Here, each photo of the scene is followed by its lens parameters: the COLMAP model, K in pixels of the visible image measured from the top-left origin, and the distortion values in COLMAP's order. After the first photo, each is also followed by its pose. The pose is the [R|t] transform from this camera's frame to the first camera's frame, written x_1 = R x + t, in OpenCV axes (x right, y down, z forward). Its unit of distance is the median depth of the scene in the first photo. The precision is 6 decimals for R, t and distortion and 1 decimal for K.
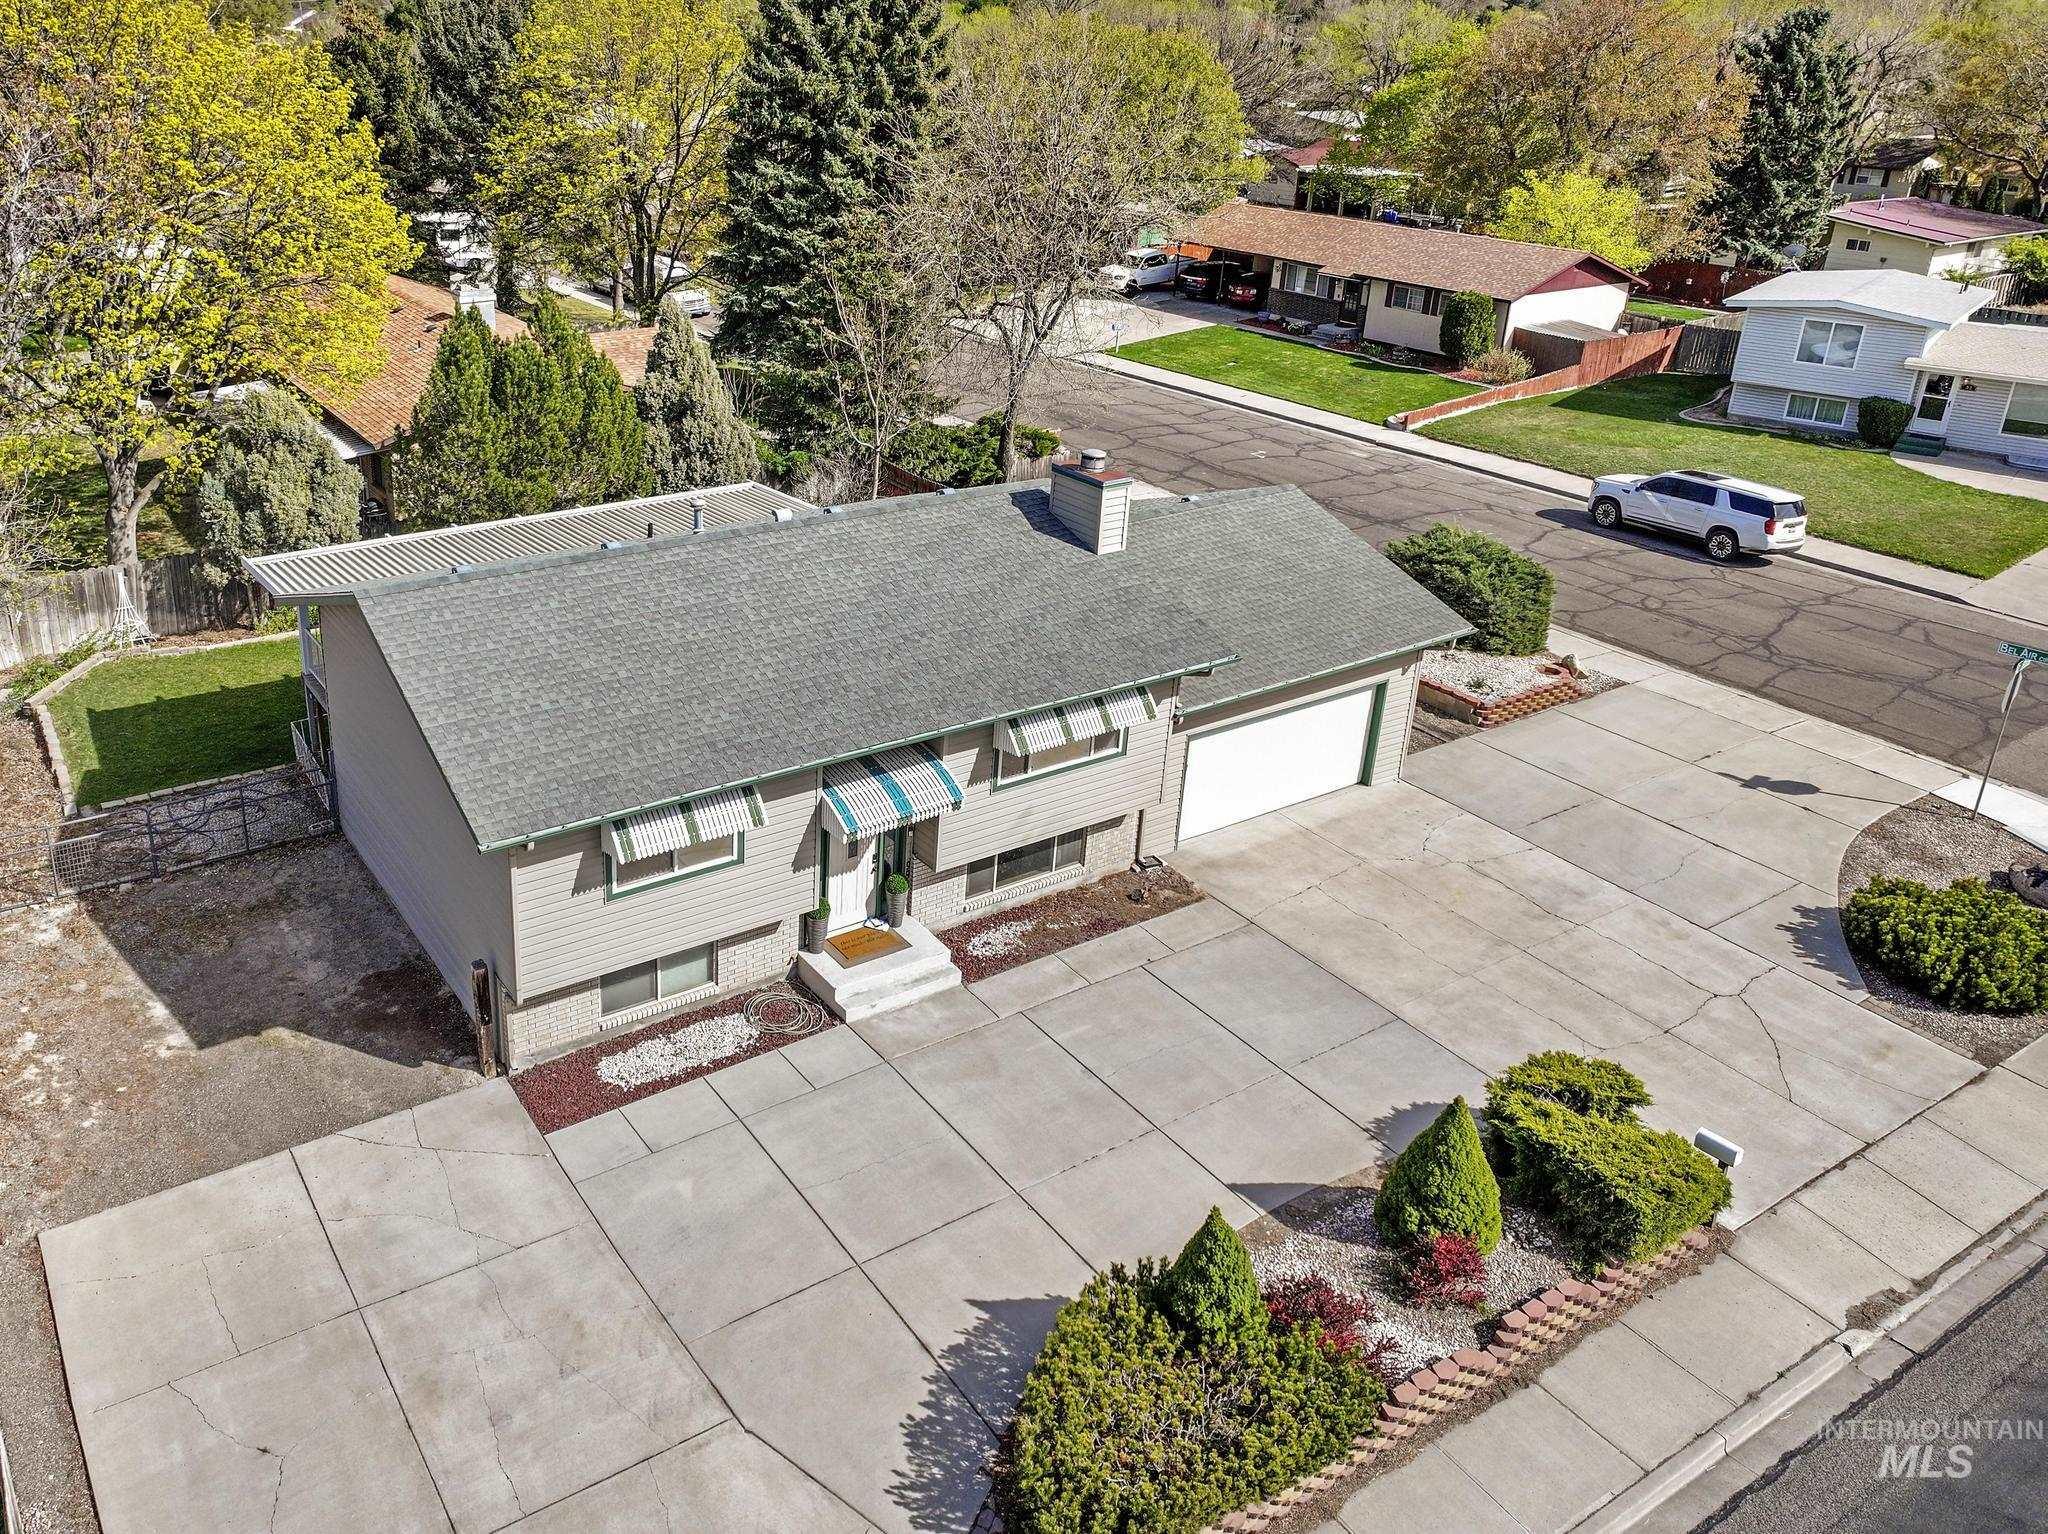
lens RADIAL K [[1552.1, 0, 833.8], [0, 1552.1, 761.4], [0, 0, 1]] dist [-0.001660, 0.003215]
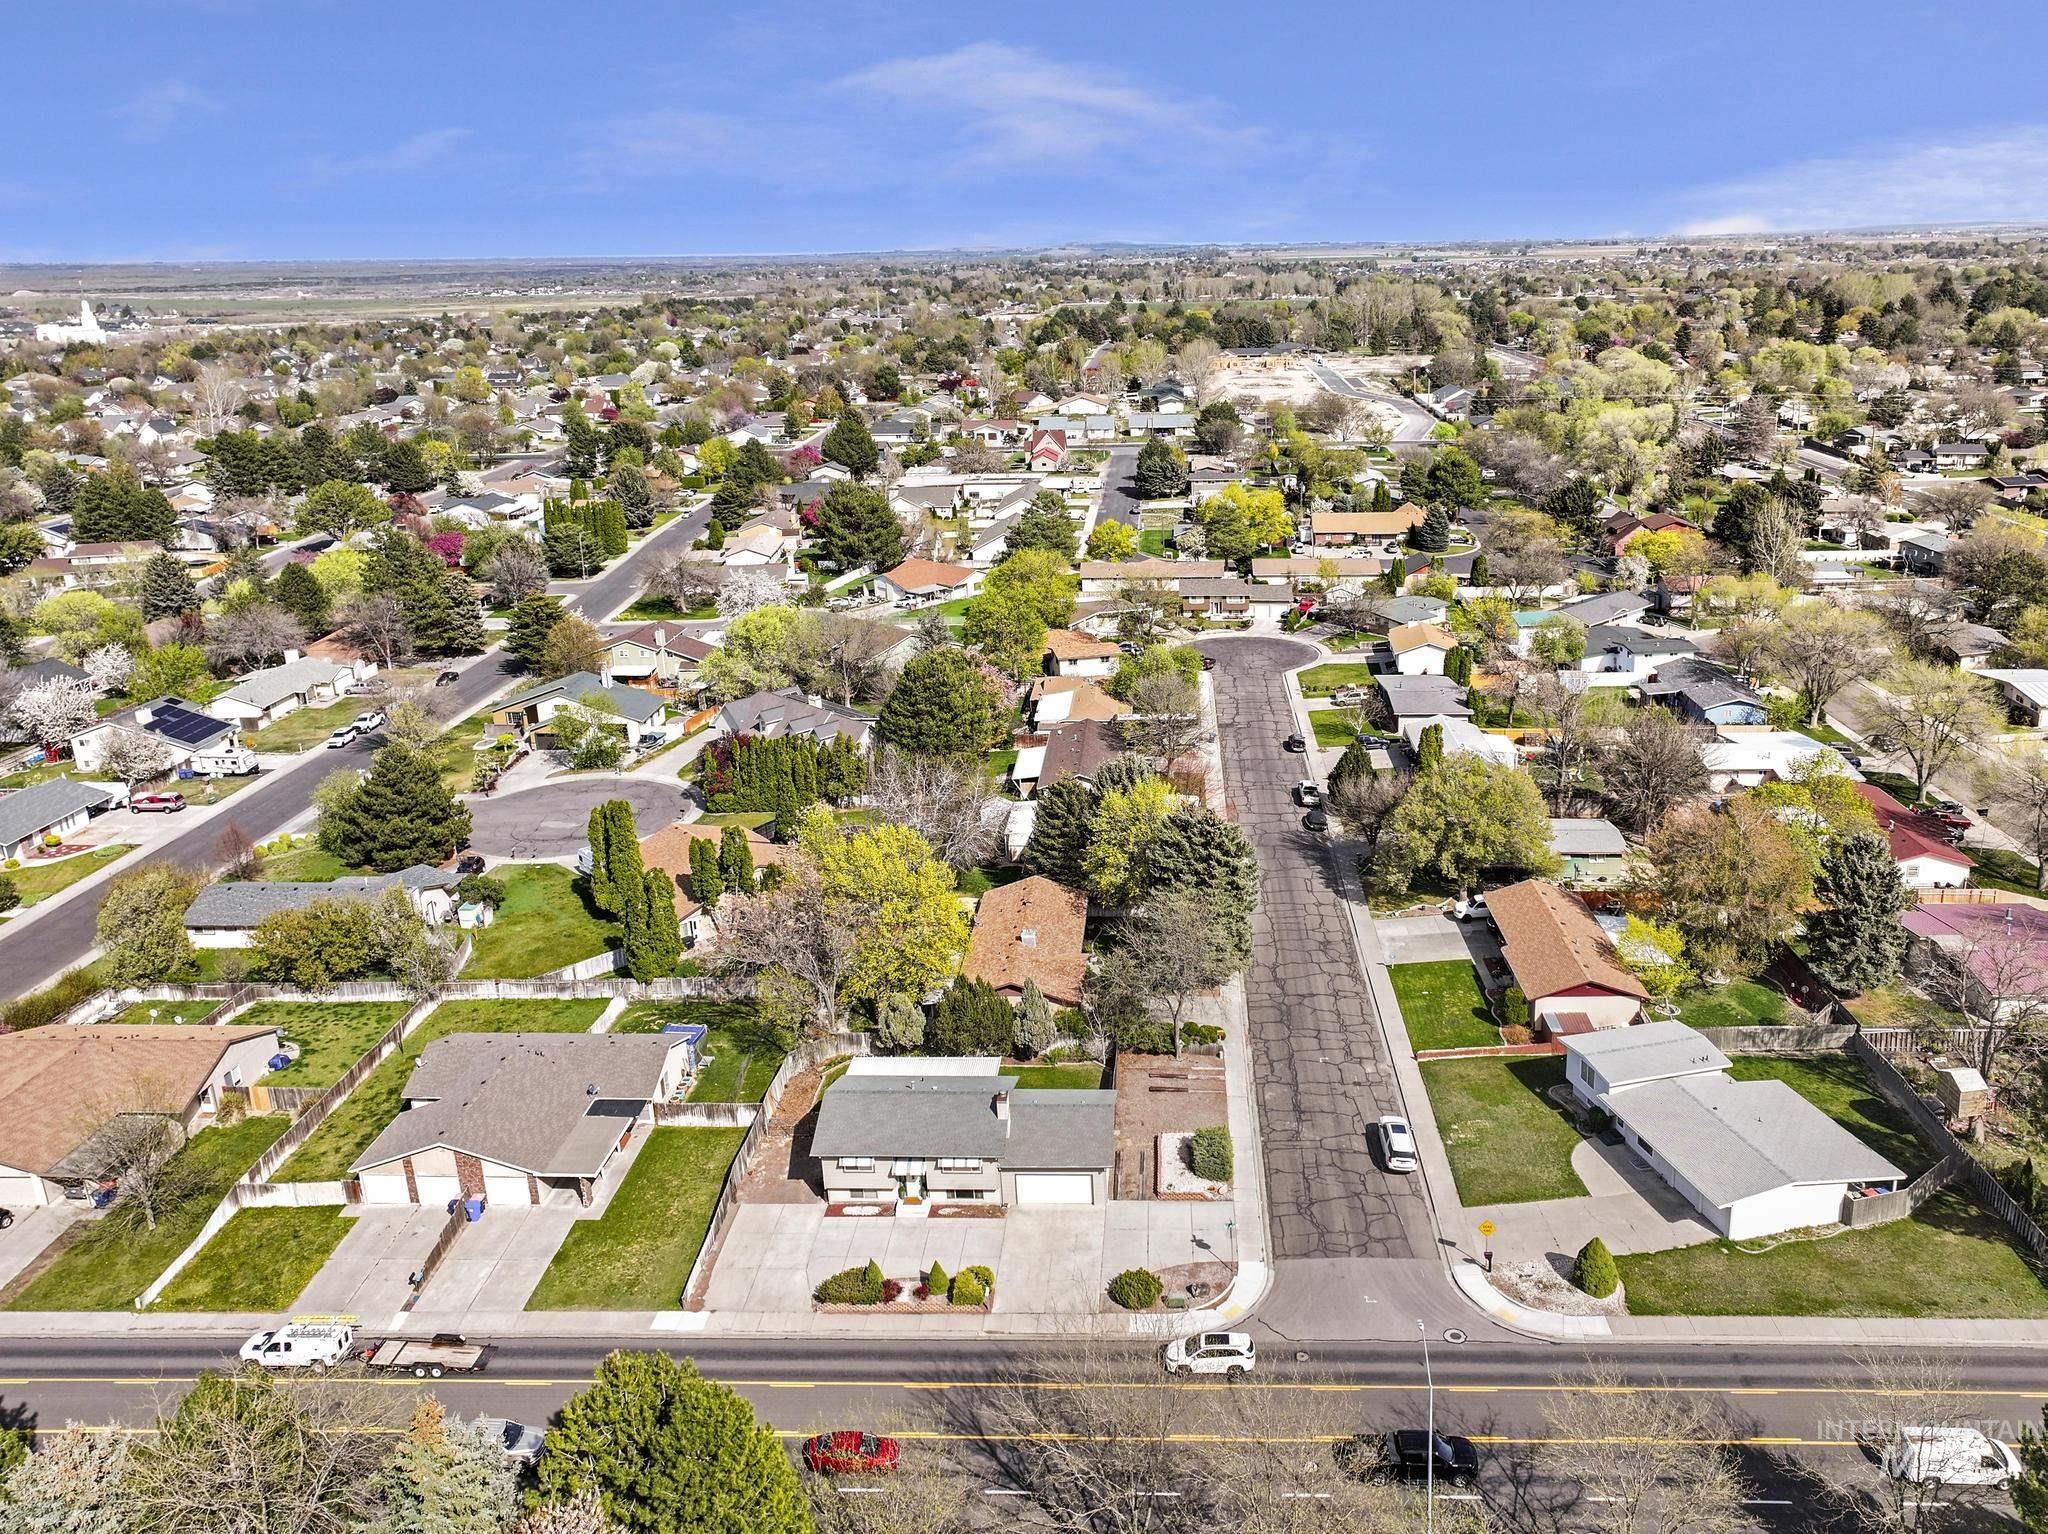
lens RADIAL K [[1441.6, 0, 1041.7], [0, 1441.6, 757.6], [0, 0, 1]] dist [0.001494, 0.008429]
pose [[0.807029, 0.118581, -0.578483, 2.279657], [-0.204646, 0.975084, -0.085618, -0.745167], [0.553918, 0.187480, 0.811188, -2.073814]]
